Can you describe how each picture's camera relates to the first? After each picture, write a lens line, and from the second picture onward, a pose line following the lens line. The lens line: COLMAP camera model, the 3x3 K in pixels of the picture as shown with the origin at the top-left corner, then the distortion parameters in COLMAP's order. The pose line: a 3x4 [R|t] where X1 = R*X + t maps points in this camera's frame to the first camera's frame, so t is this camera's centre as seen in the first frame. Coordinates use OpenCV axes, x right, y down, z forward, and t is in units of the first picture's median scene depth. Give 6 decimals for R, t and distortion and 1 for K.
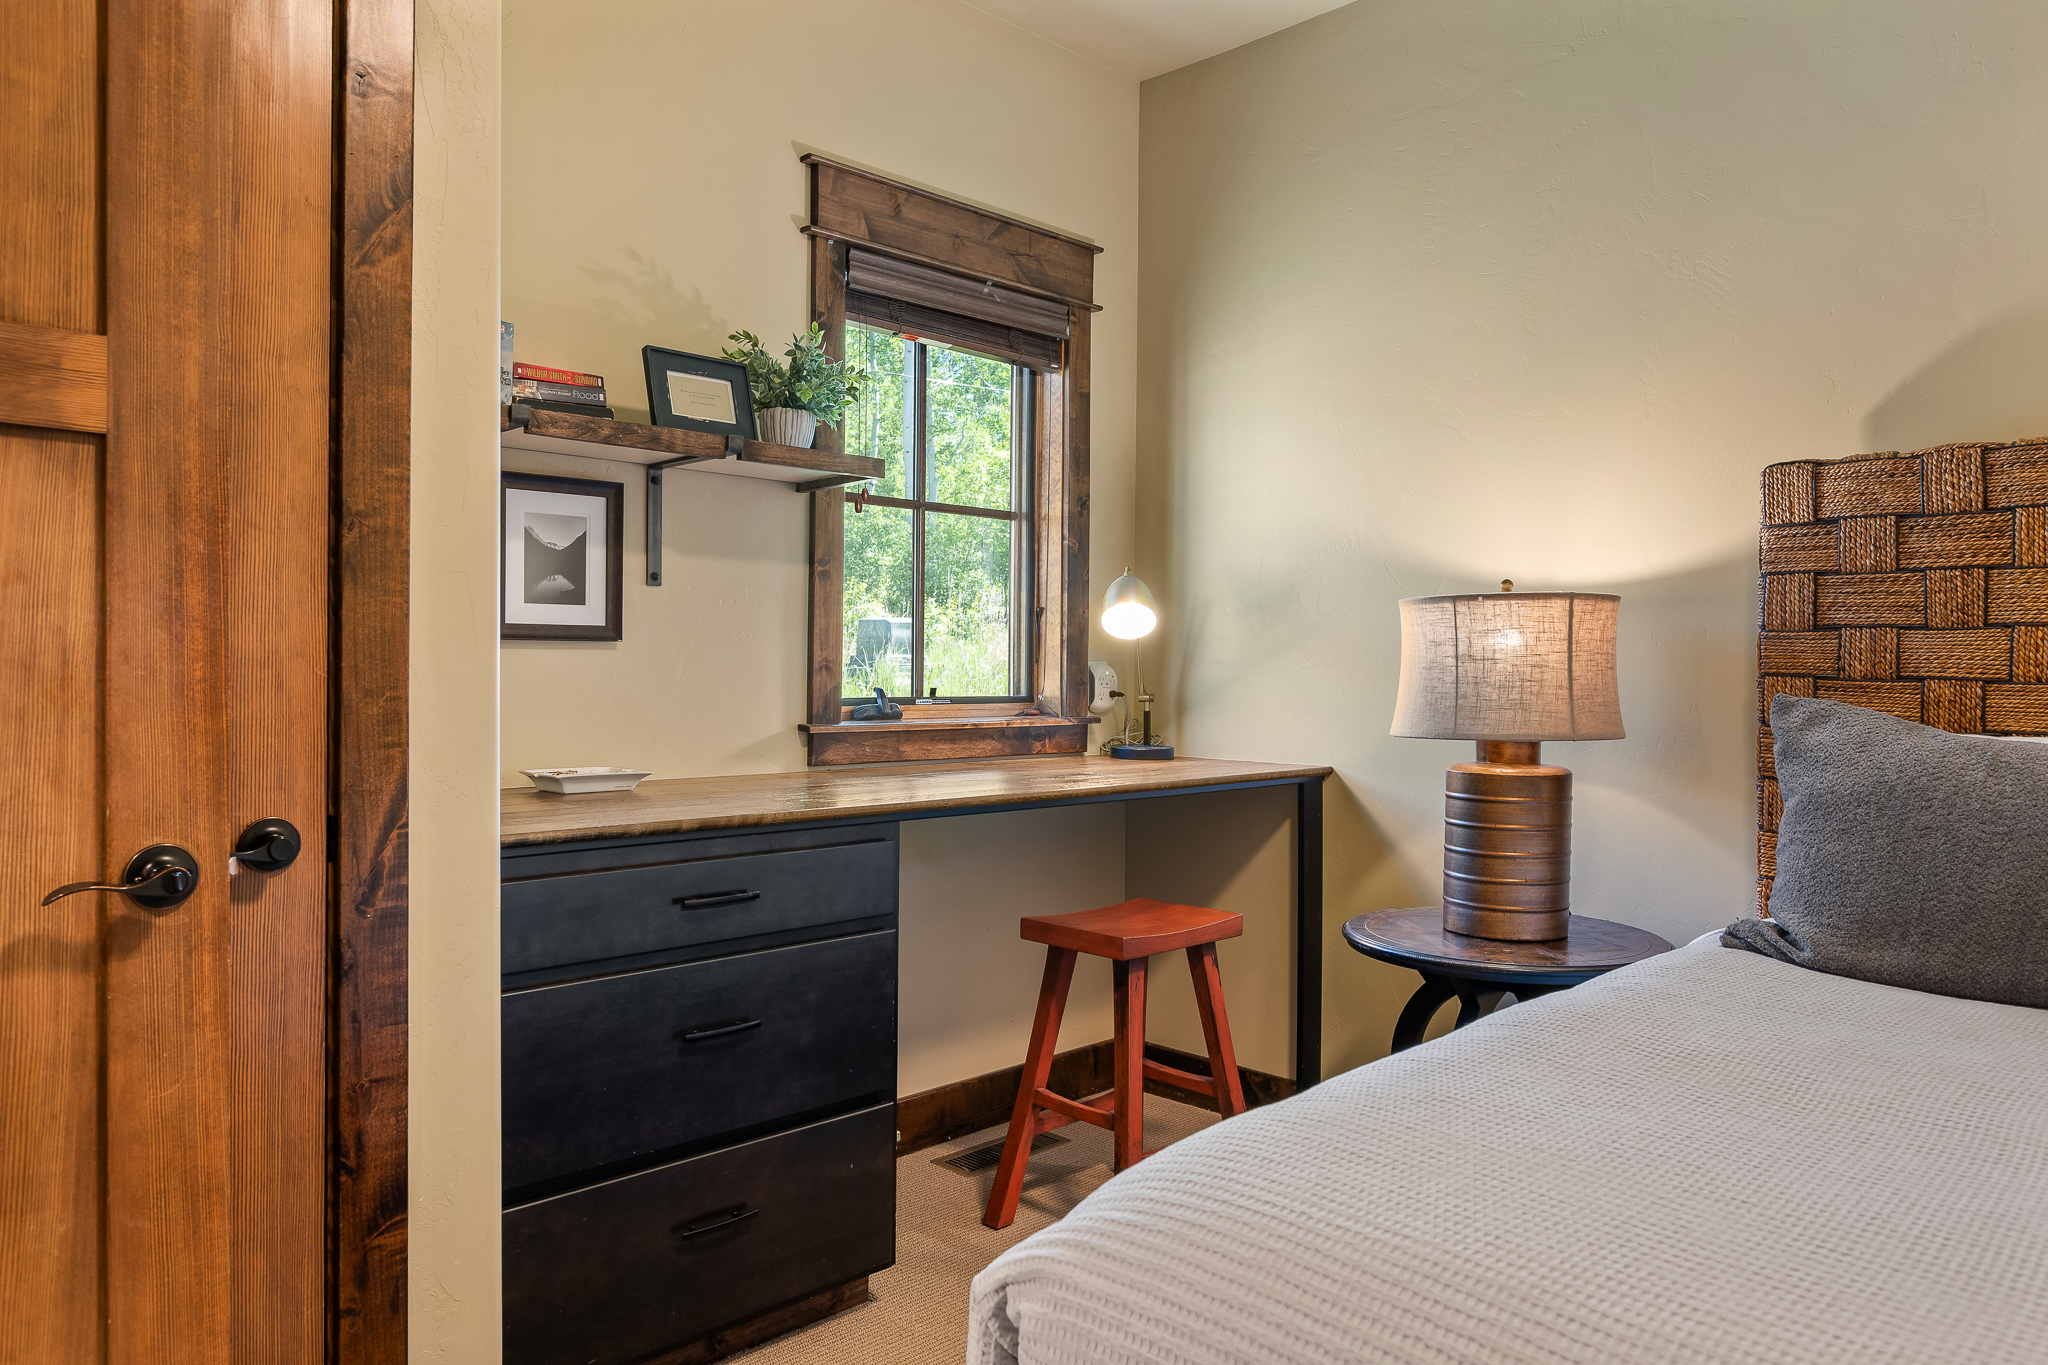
lens RADIAL K [[1355.9, 0, 1026.2], [0, 1355.9, 677.9], [0, 0, 1]] dist [-0.001599, -0.001190]
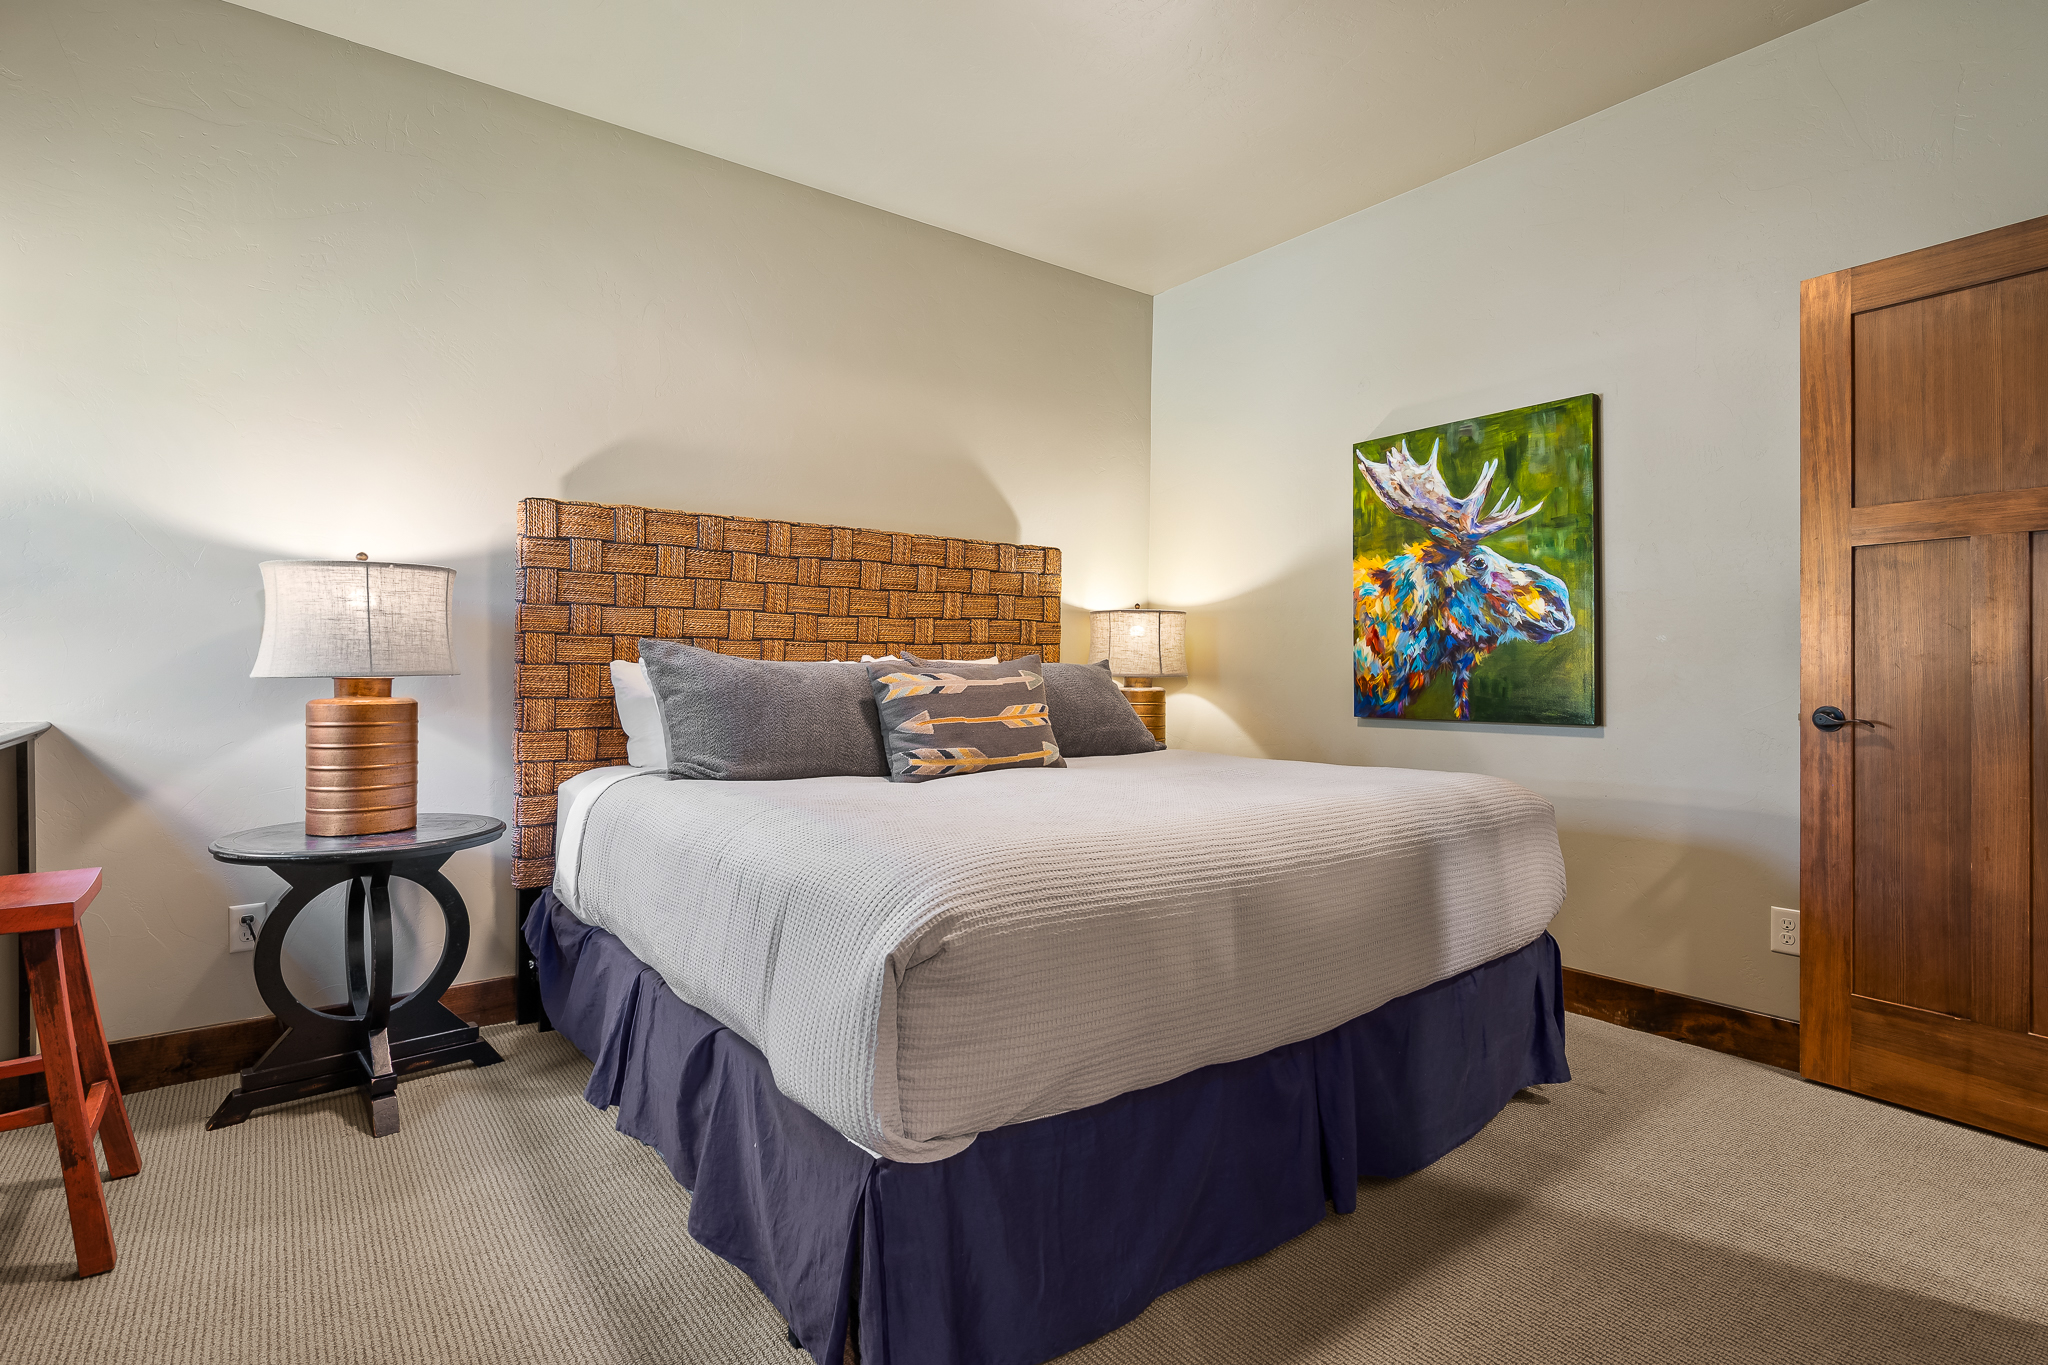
lens RADIAL K [[1008.6, 0, 1022.5], [0, 1008.6, 666.2], [0, 0, 1]] dist [-0.000840, -0.001045]
pose [[0.127837, -0.007667, 0.991766, -0.544043], [0.003860, 0.999966, 0.007233, 0.032031], [-0.991788, 0.002903, 0.127862, 0.287045]]
